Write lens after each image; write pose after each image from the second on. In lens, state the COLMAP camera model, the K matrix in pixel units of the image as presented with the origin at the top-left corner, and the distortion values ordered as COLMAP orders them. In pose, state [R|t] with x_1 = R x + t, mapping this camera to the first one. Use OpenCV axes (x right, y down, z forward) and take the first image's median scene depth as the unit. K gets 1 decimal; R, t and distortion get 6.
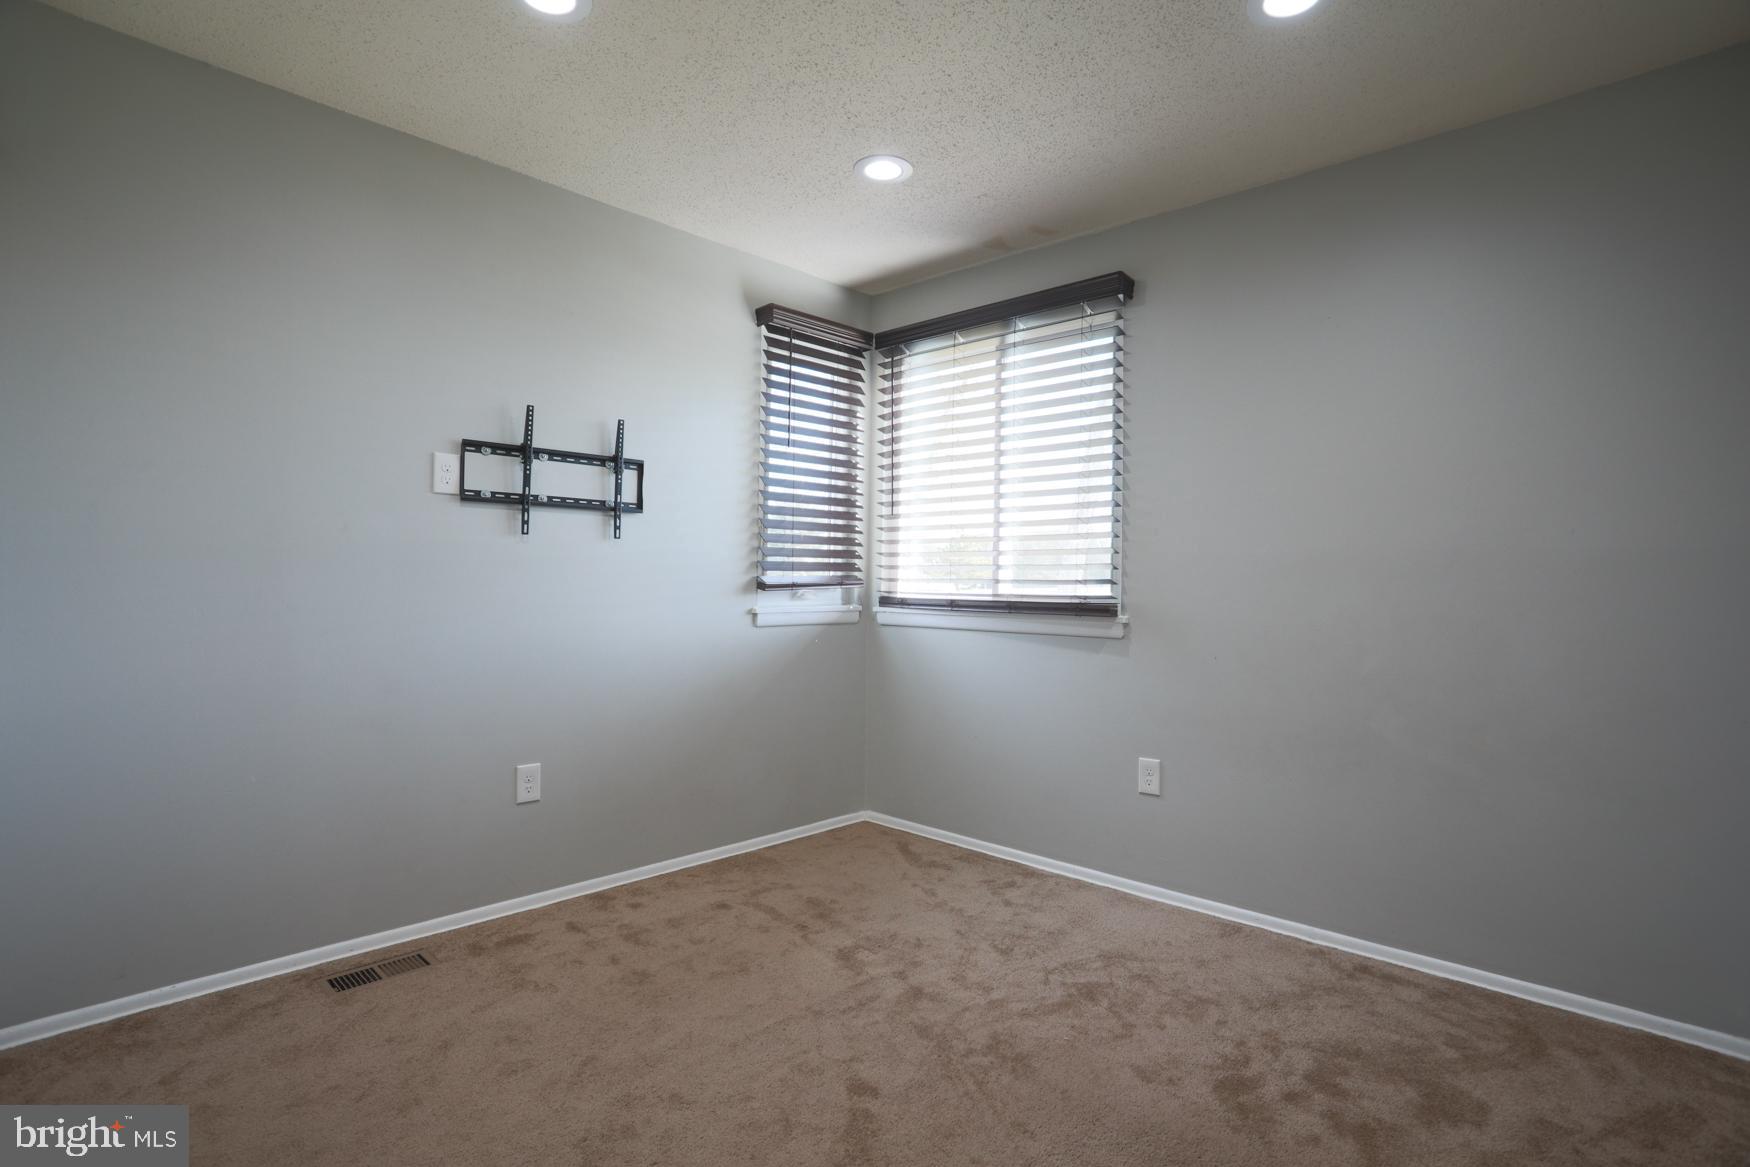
lens RADIAL K [[856.8, 0, 844.6], [0, 856.8, 582.3], [0, 0, 1]] dist [-0.062567, 0.029719]
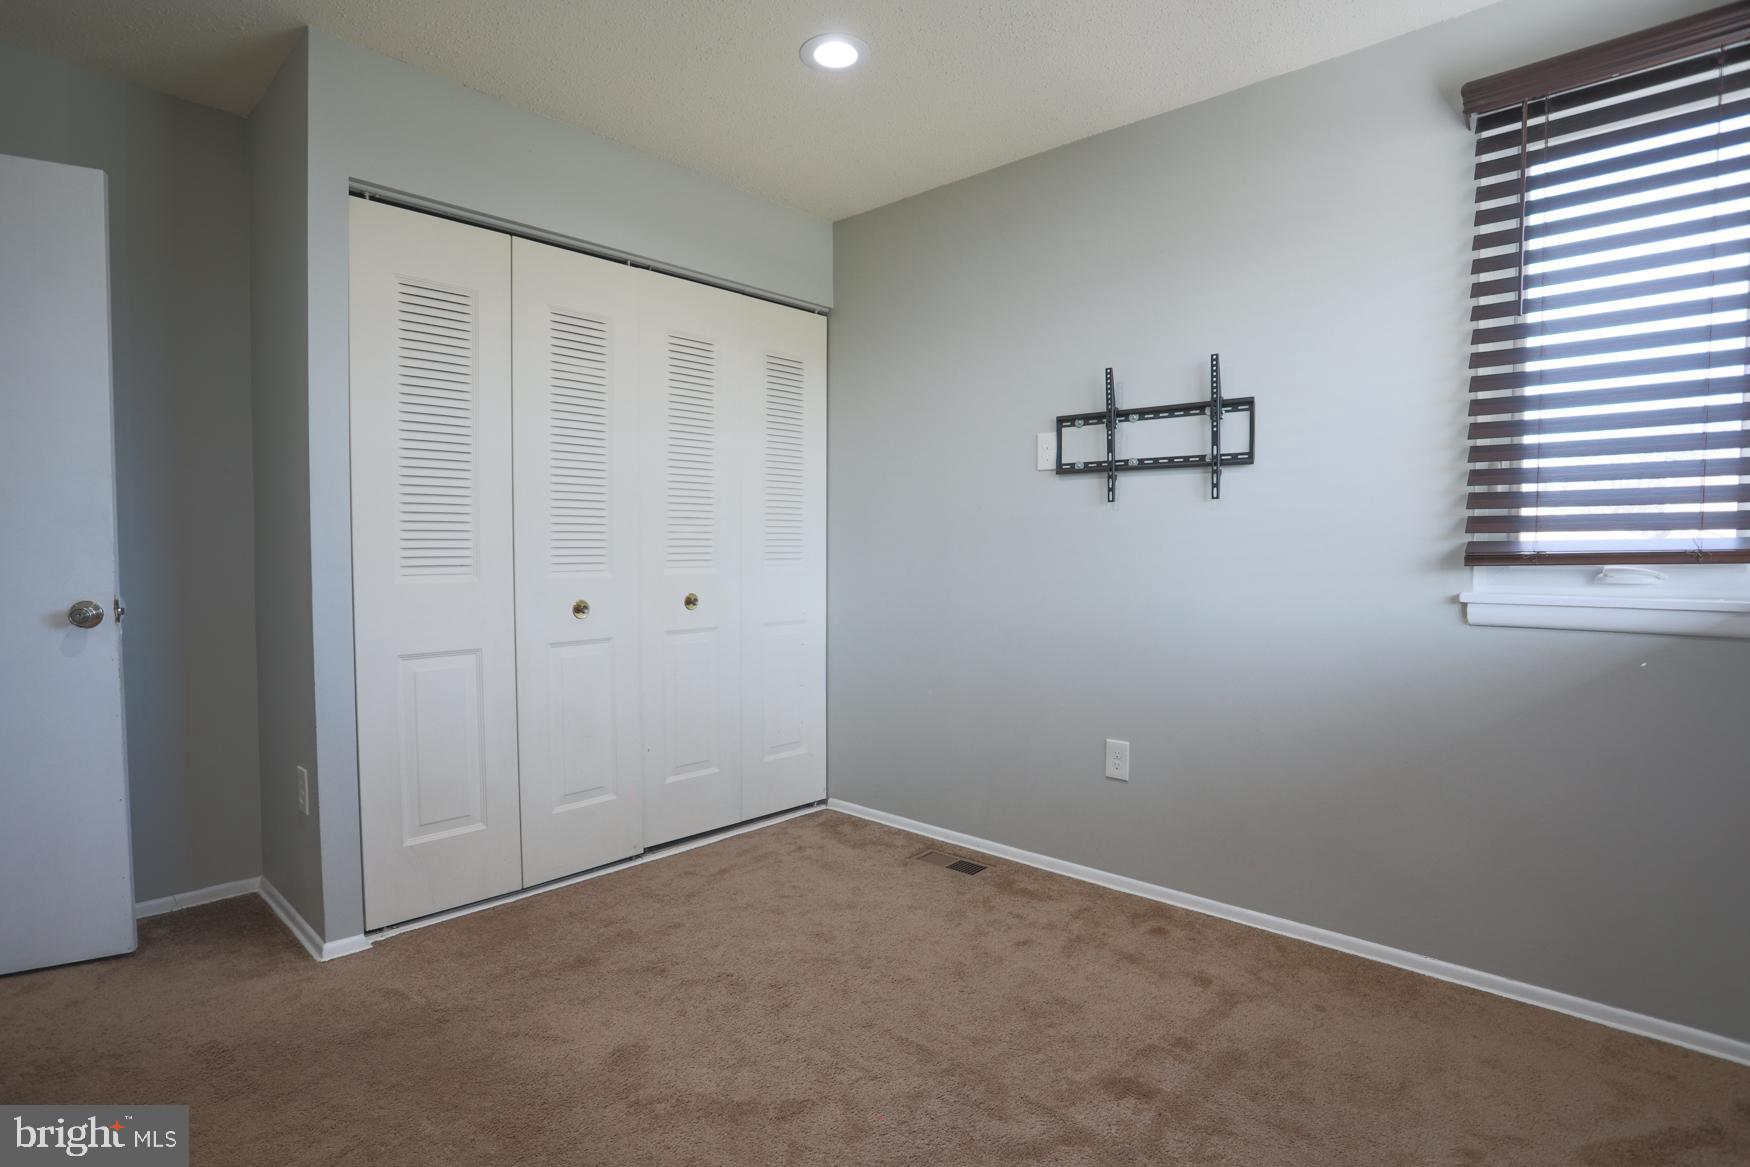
lens RADIAL K [[856.8, 0, 844.6], [0, 856.8, 582.3], [0, 0, 1]] dist [-0.062567, 0.029719]
pose [[0.048862, 0.032903, -0.998263, 0.570236], [-0.002606, 0.999458, 0.032815, 0.003697], [0.998802, 0.000998, 0.048921, 0.638539]]
